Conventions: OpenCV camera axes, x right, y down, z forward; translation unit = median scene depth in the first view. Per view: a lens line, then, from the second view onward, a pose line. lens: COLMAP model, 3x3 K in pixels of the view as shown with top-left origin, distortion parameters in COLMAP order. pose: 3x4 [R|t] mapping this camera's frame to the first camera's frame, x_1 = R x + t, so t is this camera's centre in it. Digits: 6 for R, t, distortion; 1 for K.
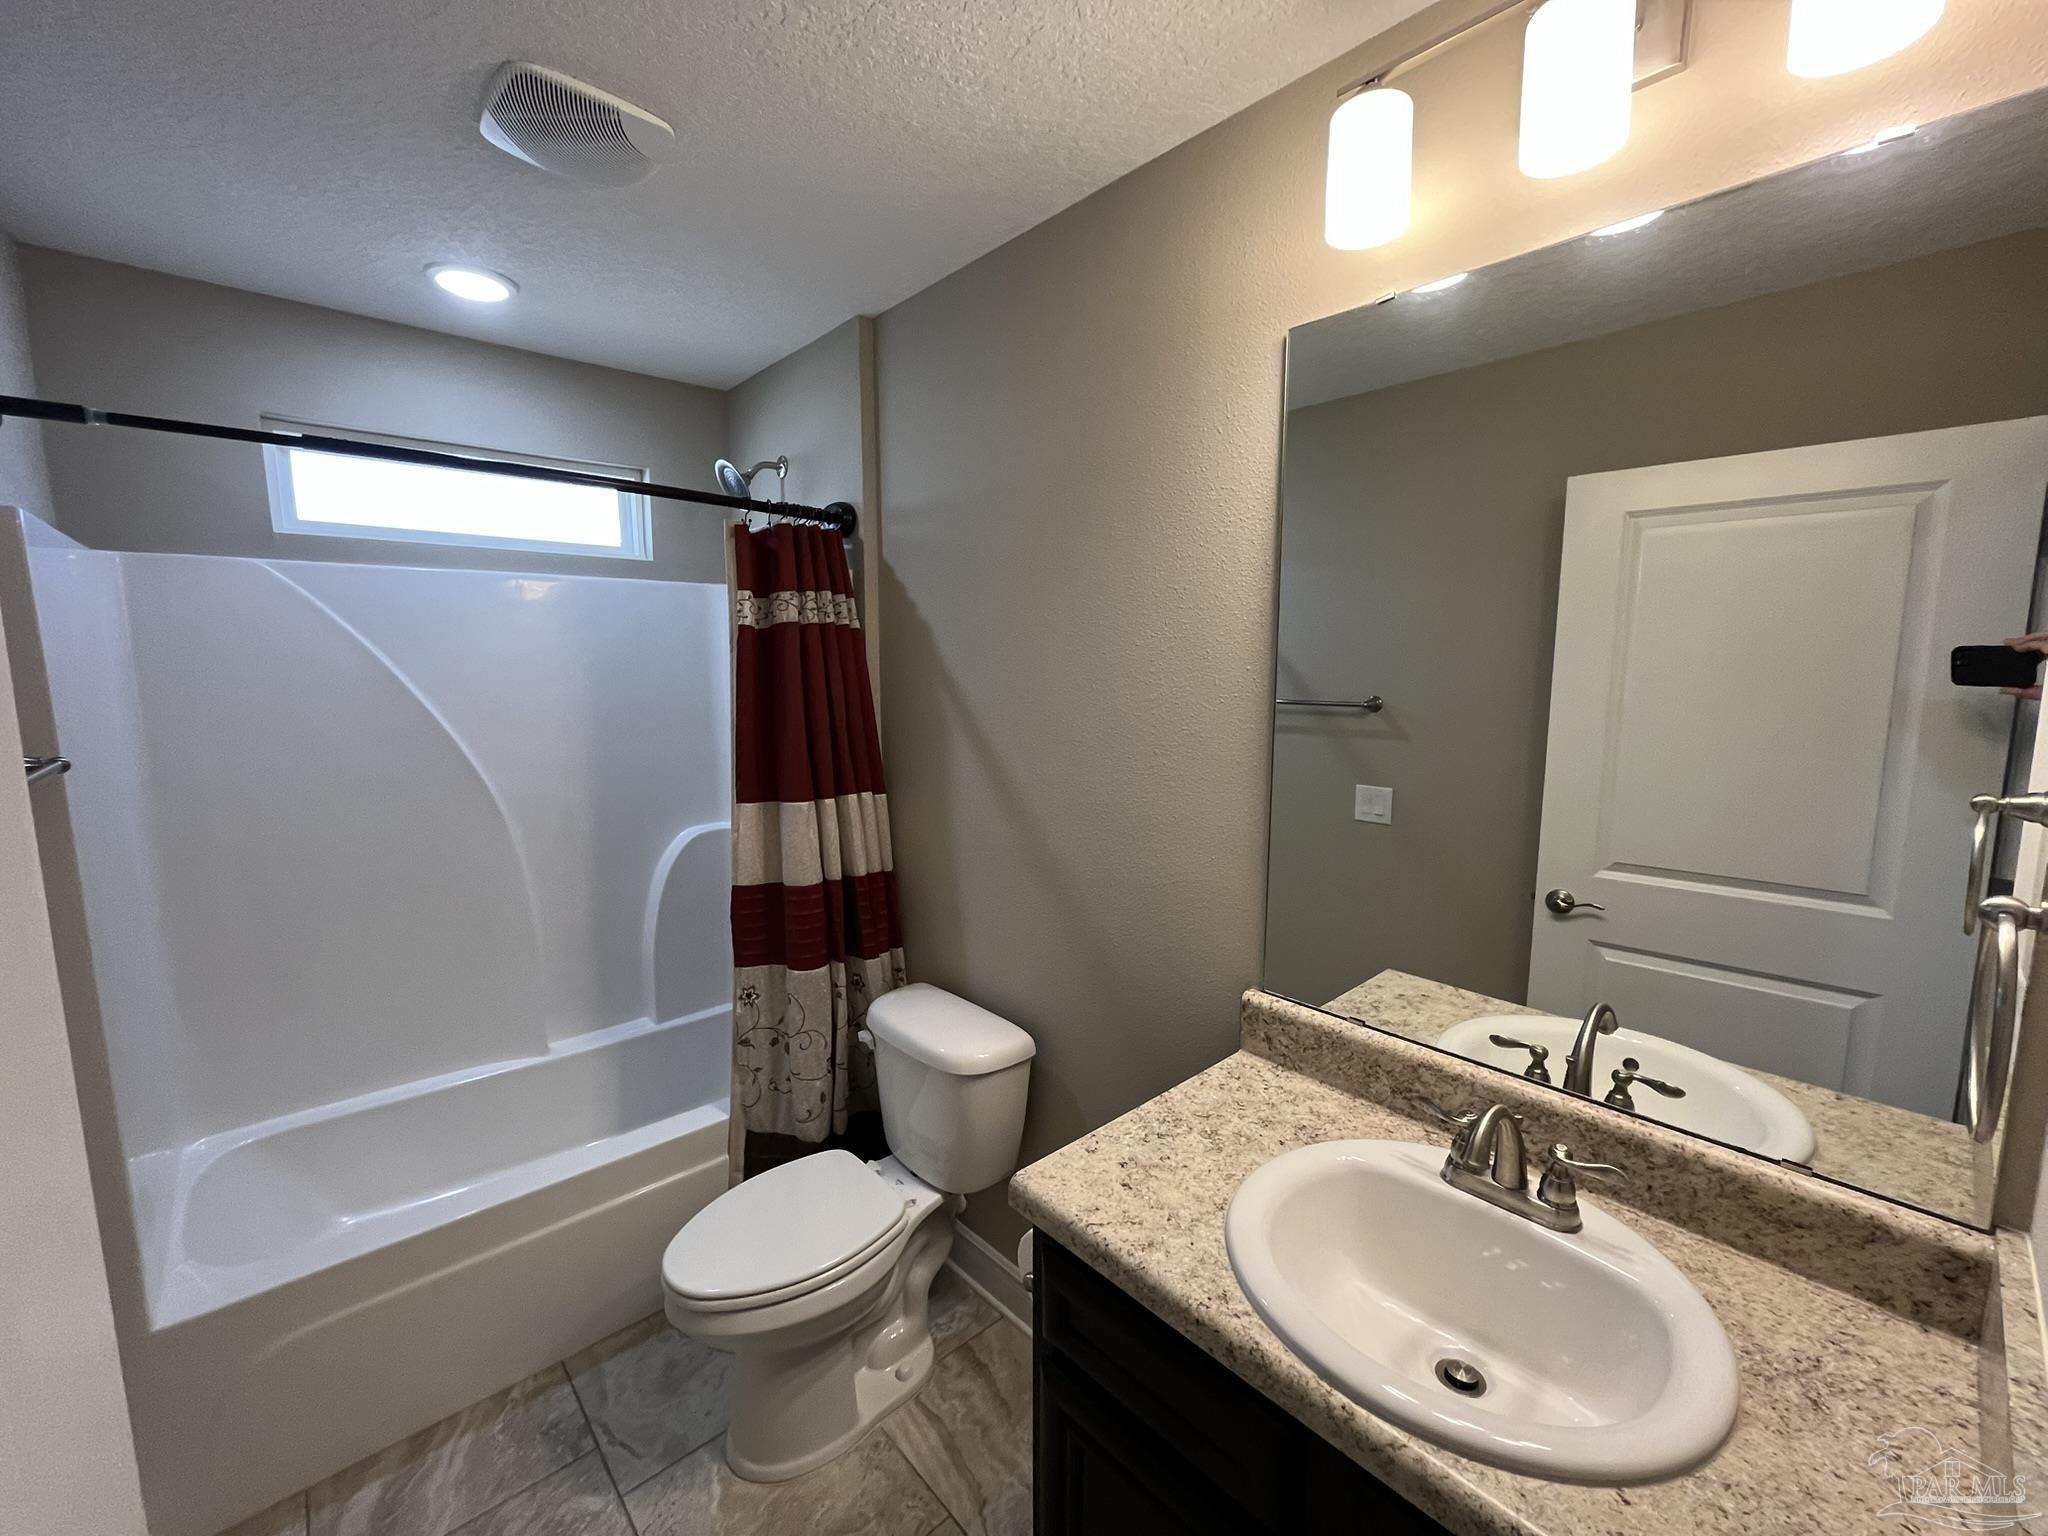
lens RADIAL K [[831.6, 0, 1027.9], [0, 831.6, 767.2], [0, 0, 1]] dist [-0.003741, 0.000395]
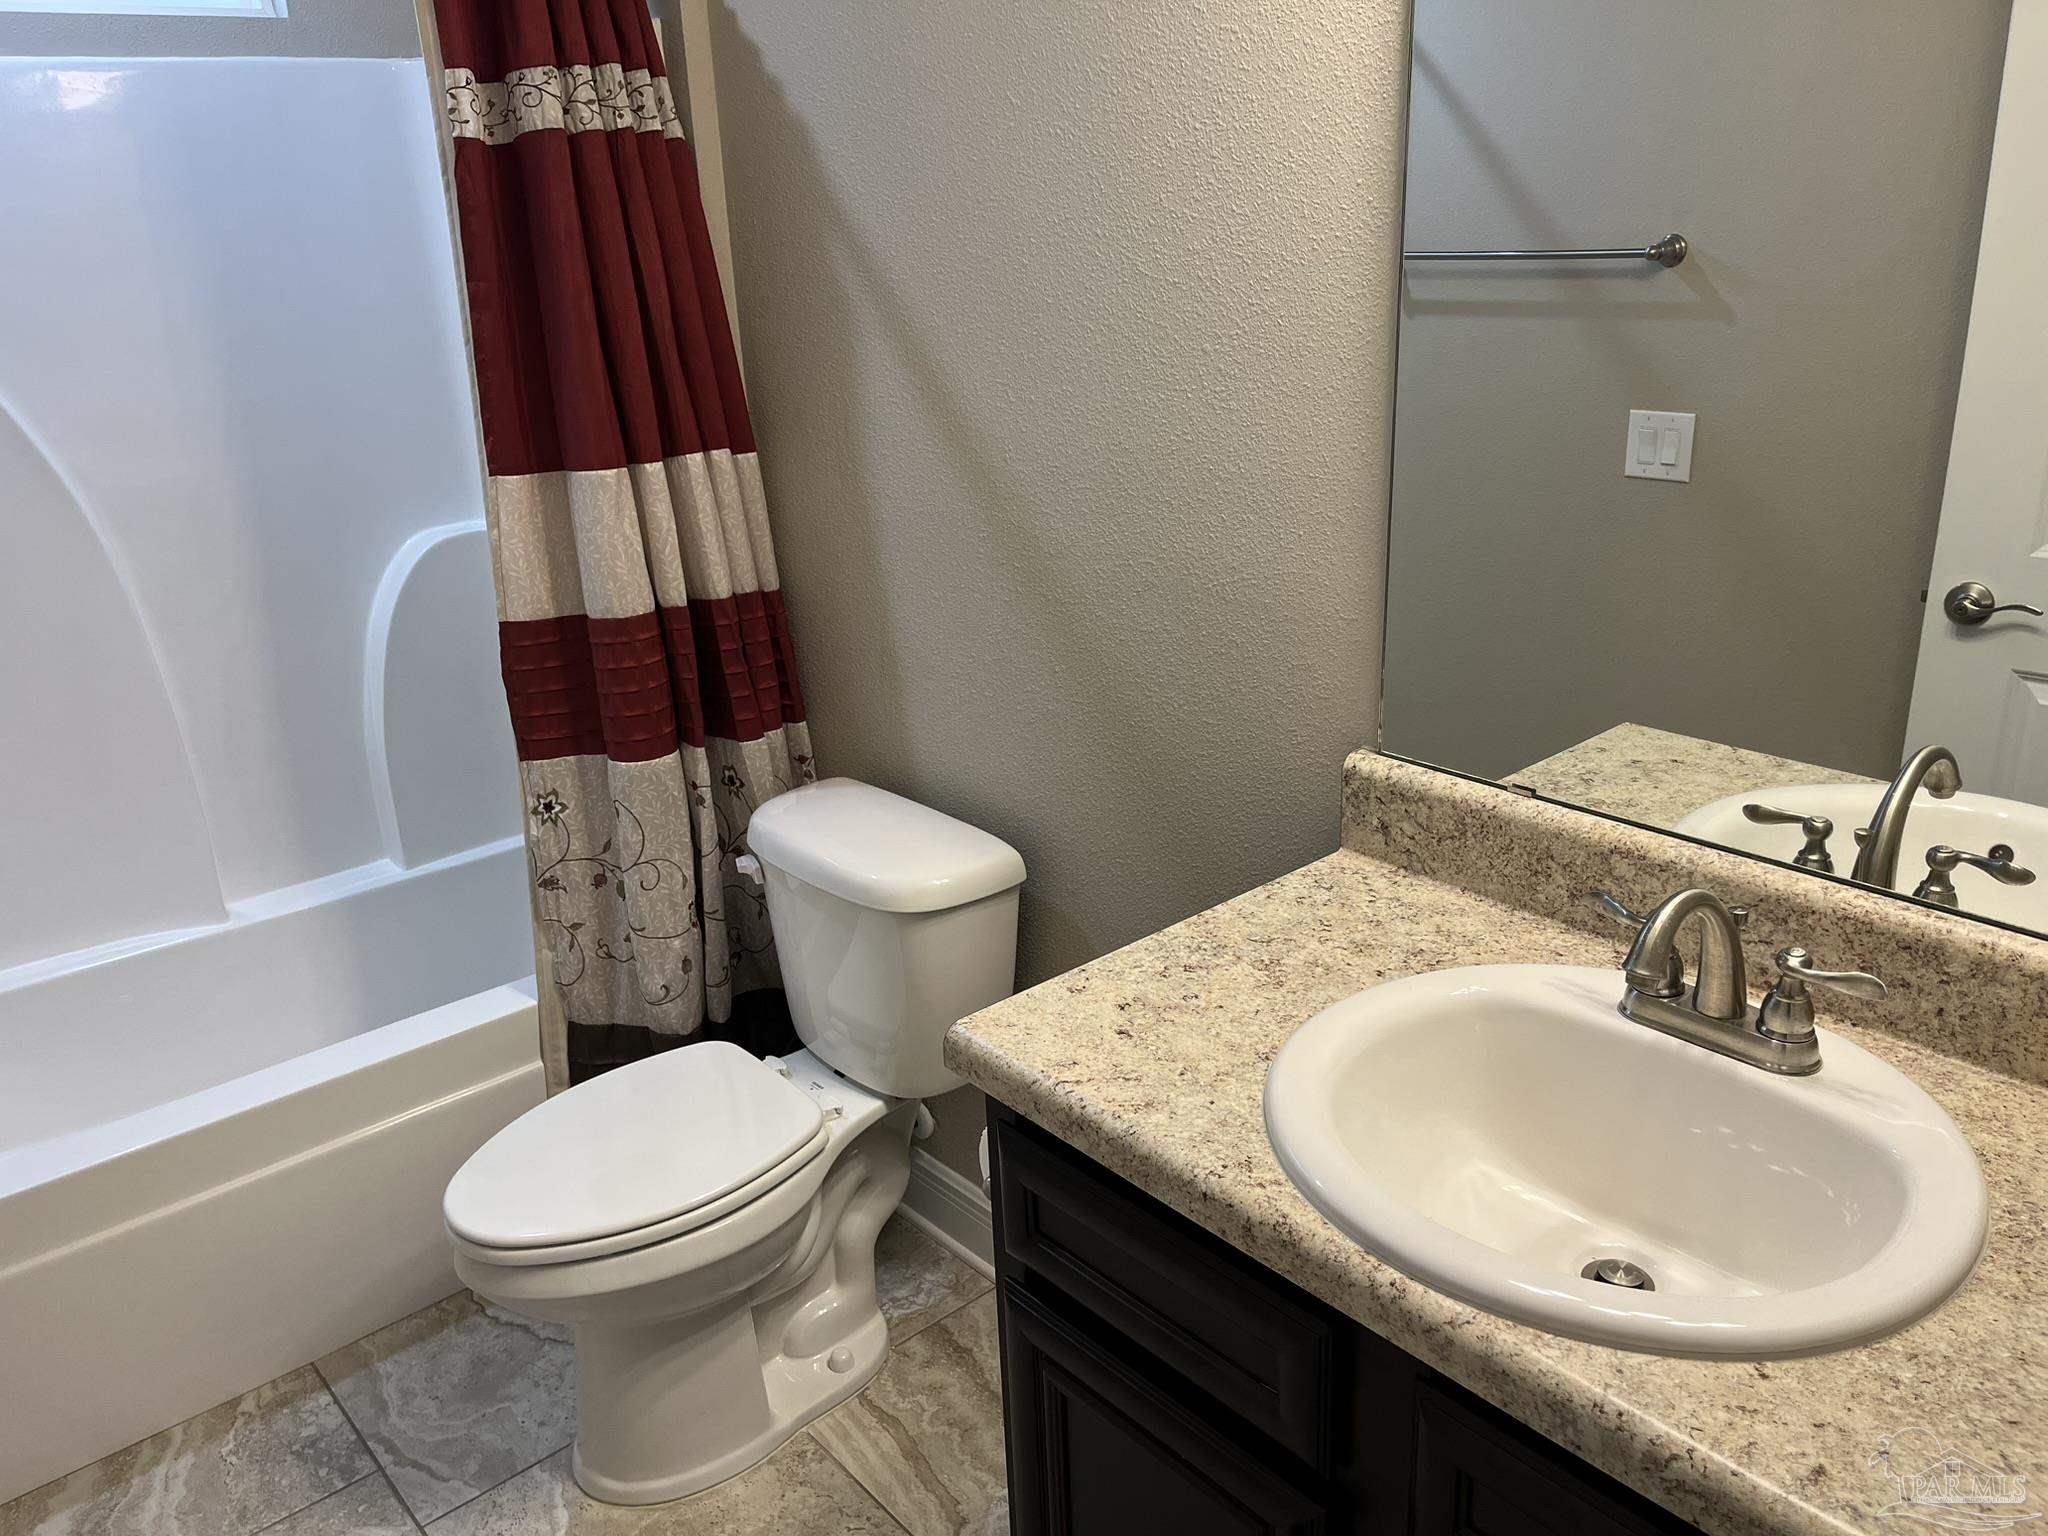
lens RADIAL K [[1546.5, 0, 1045.3], [0, 1546.5, 762.0], [0, 0, 1]] dist [0.069392, -0.096734]
pose [[0.999185, -0.030211, -0.026781, 0.061507], [0.035278, 0.975908, 0.215313, 0.022746], [0.019631, -0.216082, 0.976178, -0.085813]]
